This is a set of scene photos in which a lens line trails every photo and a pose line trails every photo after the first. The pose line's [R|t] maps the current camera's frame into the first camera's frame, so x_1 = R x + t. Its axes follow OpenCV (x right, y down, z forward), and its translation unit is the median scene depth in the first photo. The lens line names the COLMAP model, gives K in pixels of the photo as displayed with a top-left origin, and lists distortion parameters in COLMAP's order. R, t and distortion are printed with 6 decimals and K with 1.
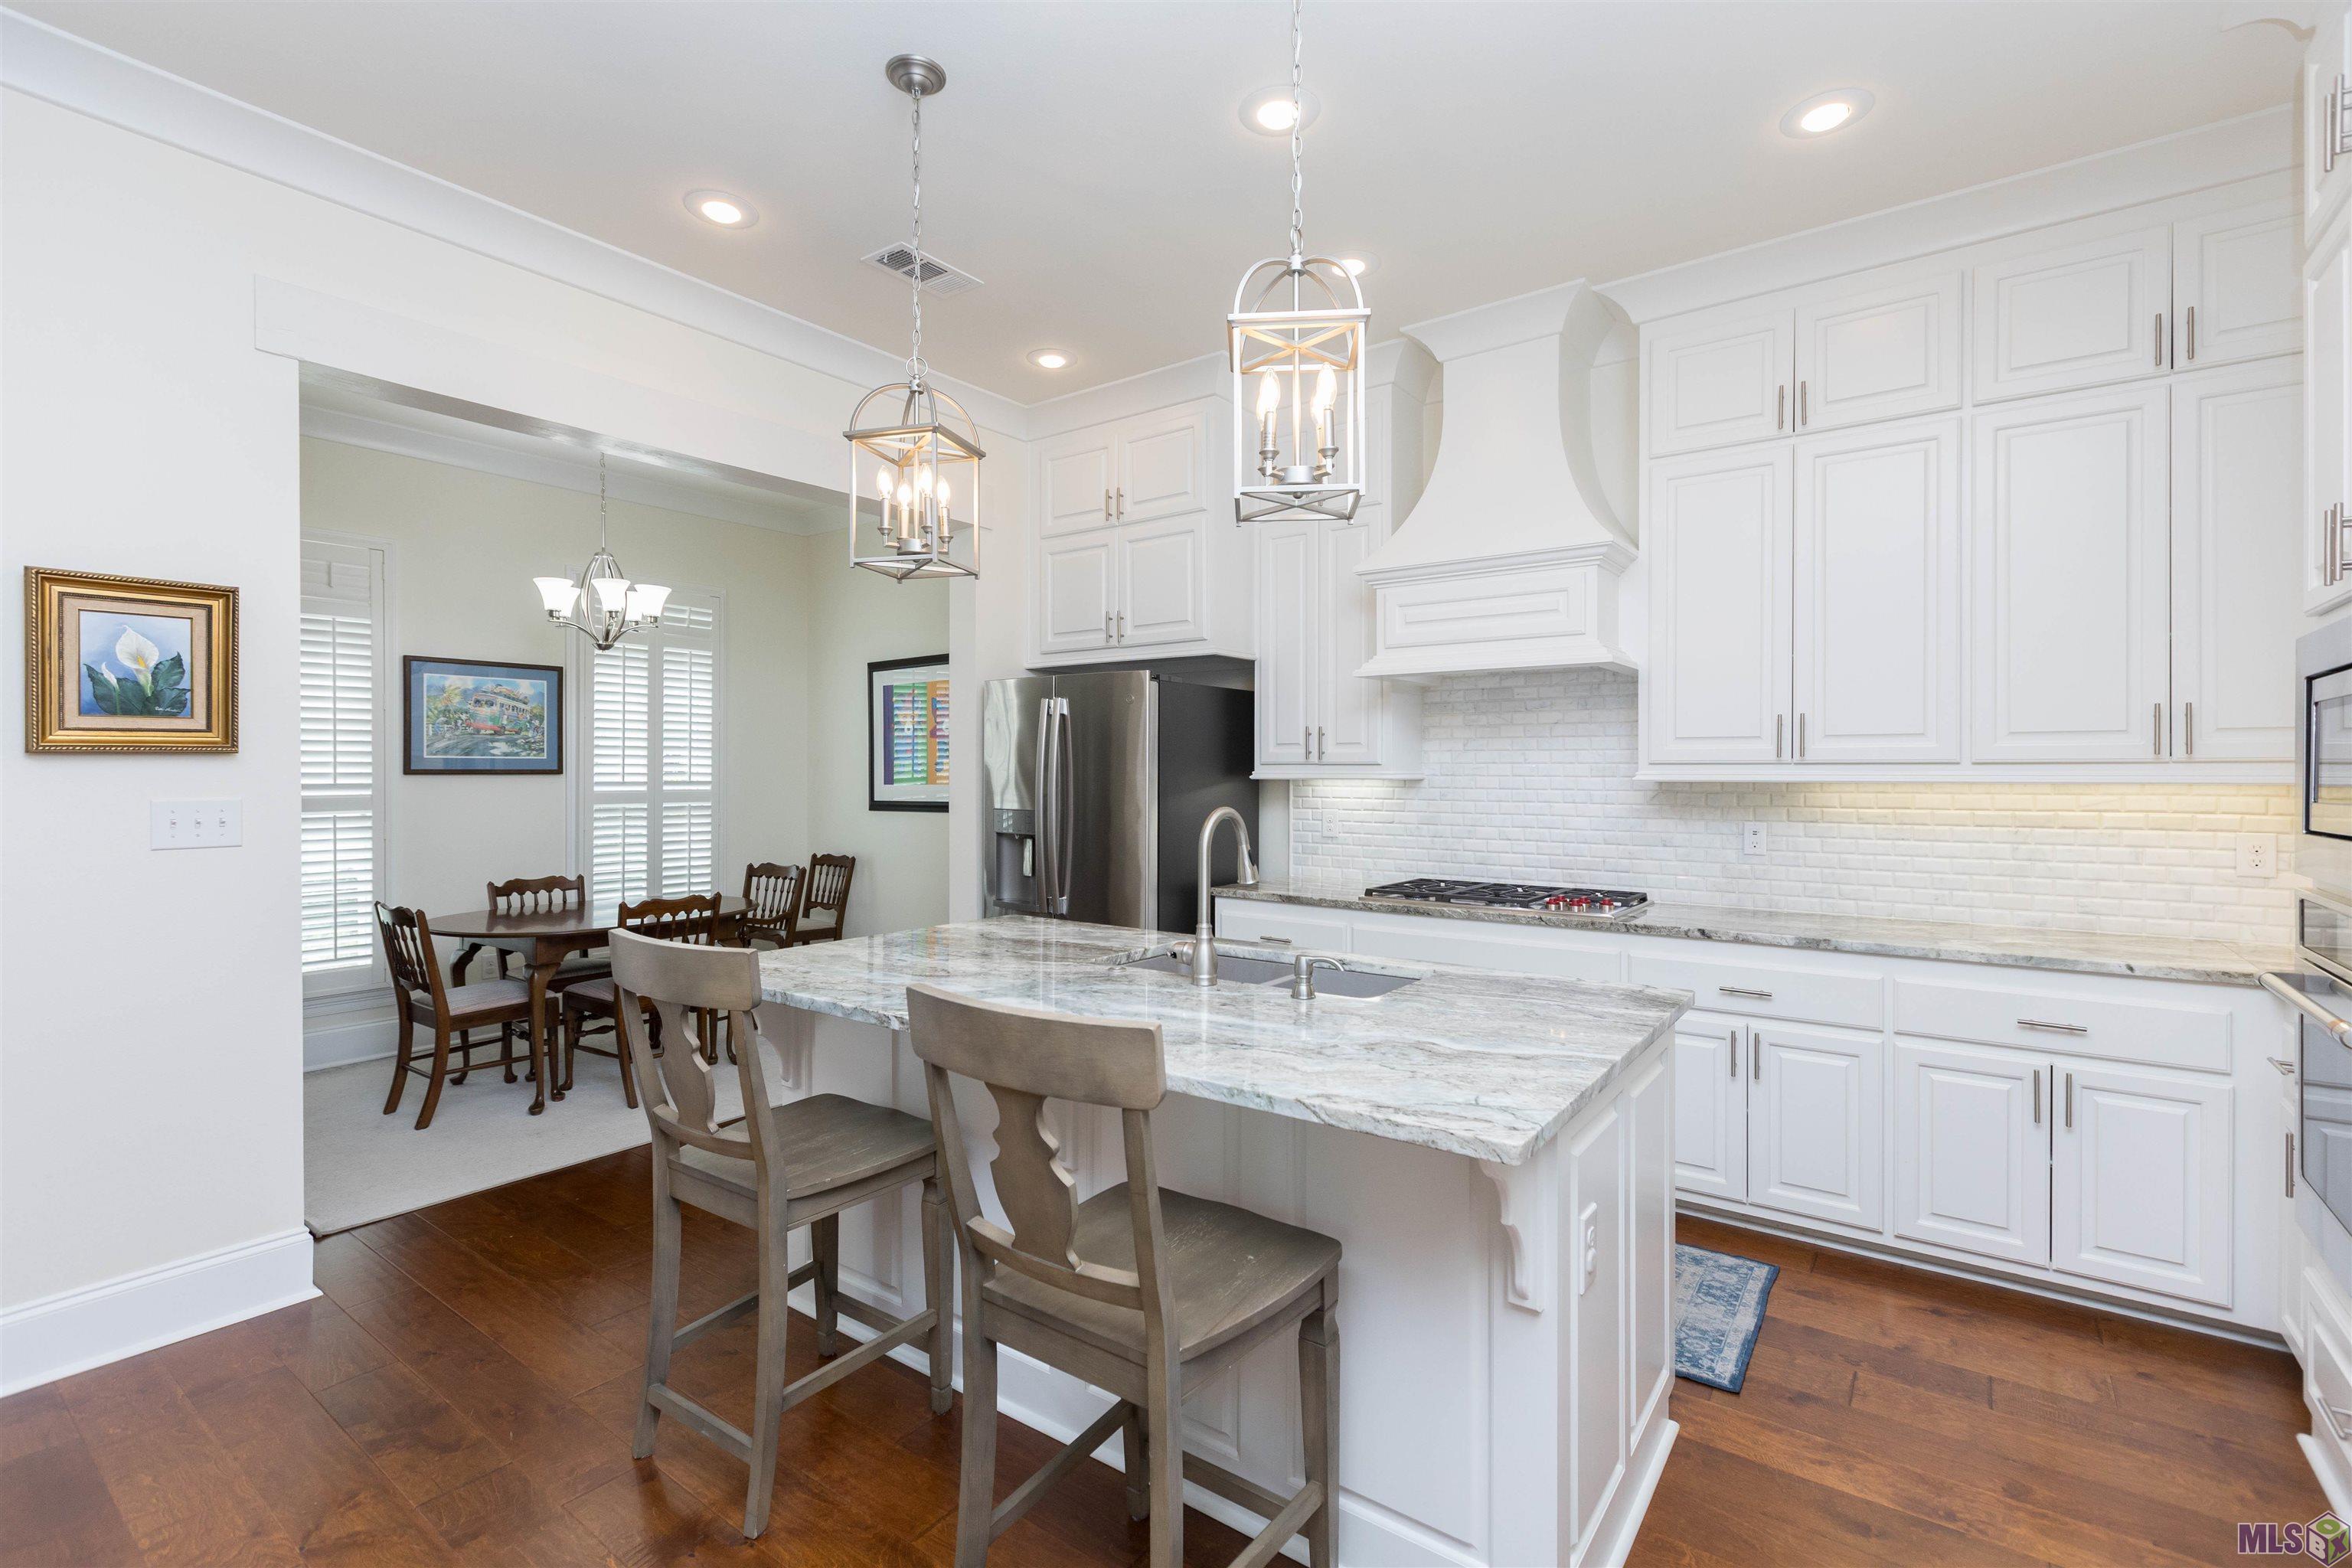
lens RADIAL K [[1039.7, 0, 1176.0], [0, 1039.7, 784.0], [0, 0, 1]] dist [-0.002168, 0.000151]
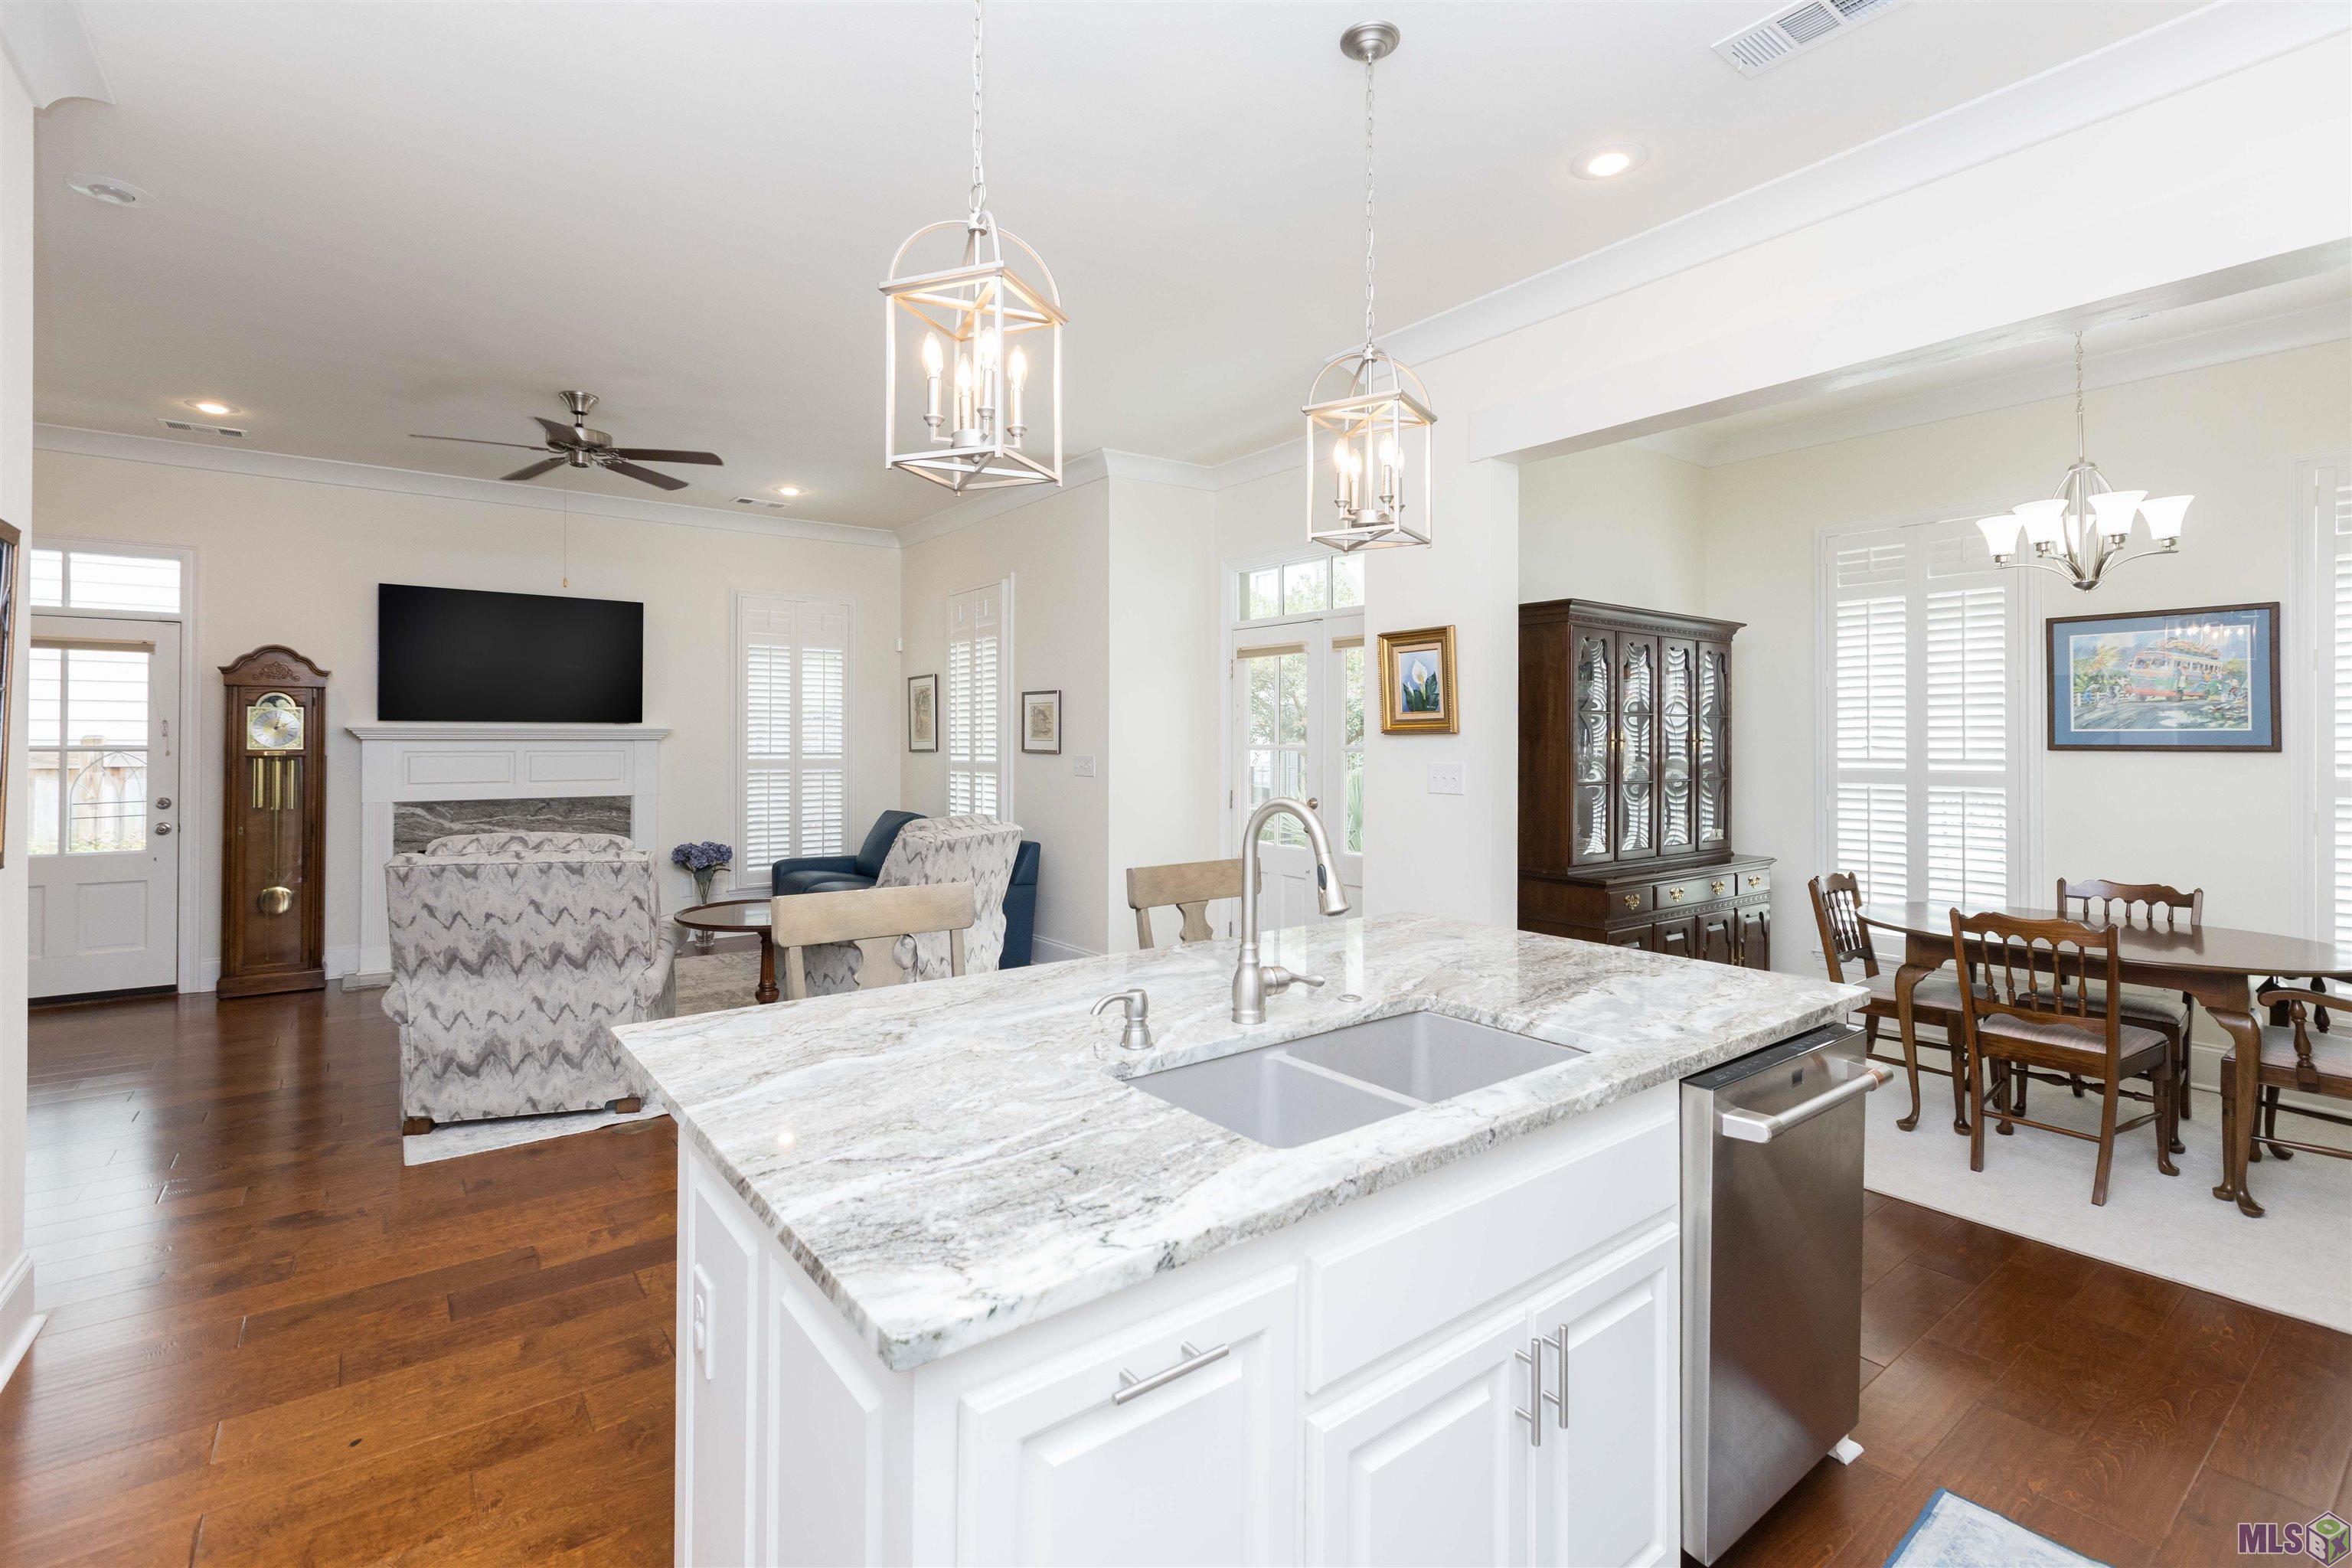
lens RADIAL K [[1076.3, 0, 1197.0], [0, 1076.3, 727.6], [0, 0, 1]] dist [-0.004261, -0.000404]
pose [[-0.273667, -0.012278, -0.961746, 0.354712], [-0.014769, 0.999854, -0.008562, -0.009746], [0.961711, 0.011861, -0.273809, 0.534626]]
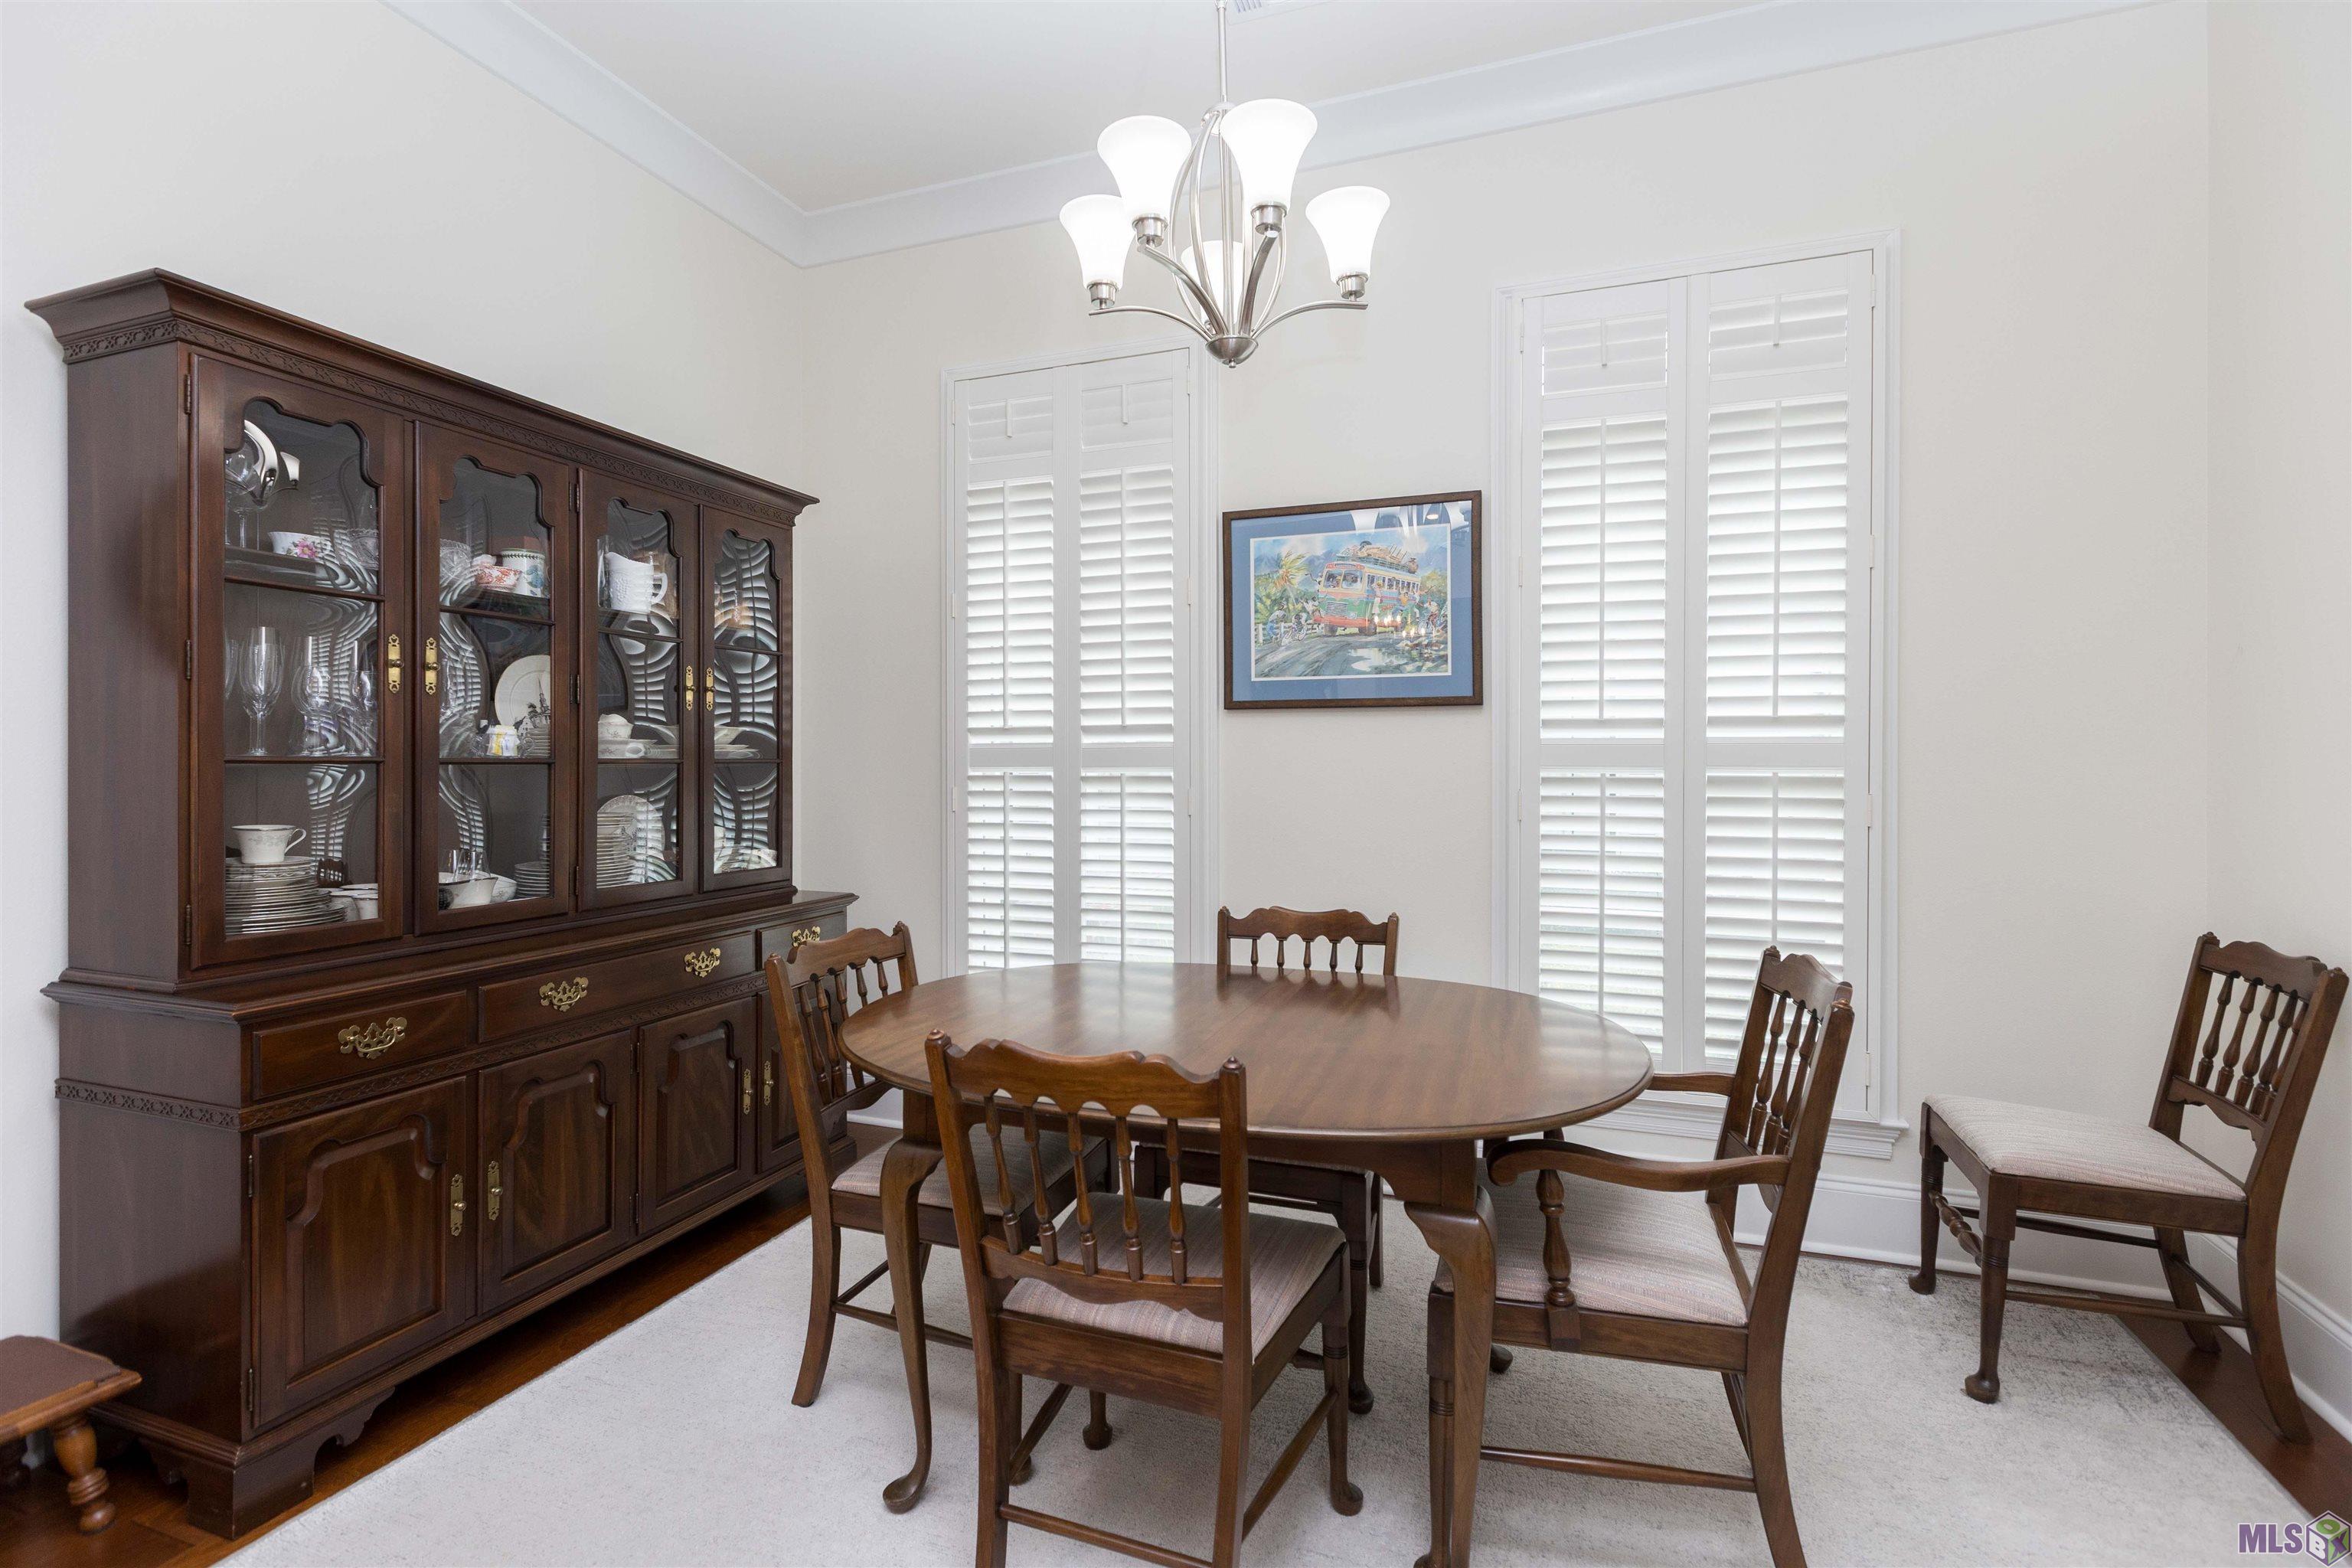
lens RADIAL K [[1064.6, 0, 1171.8], [0, 1064.6, 766.8], [0, 0, 1]] dist [-0.002189, -0.000025]
pose [[0.265936, 0.006456, -0.963969, -0.149558], [-0.009820, 0.999944, 0.003988, 0.021551], [0.963941, 0.008406, 0.265984, 0.793368]]
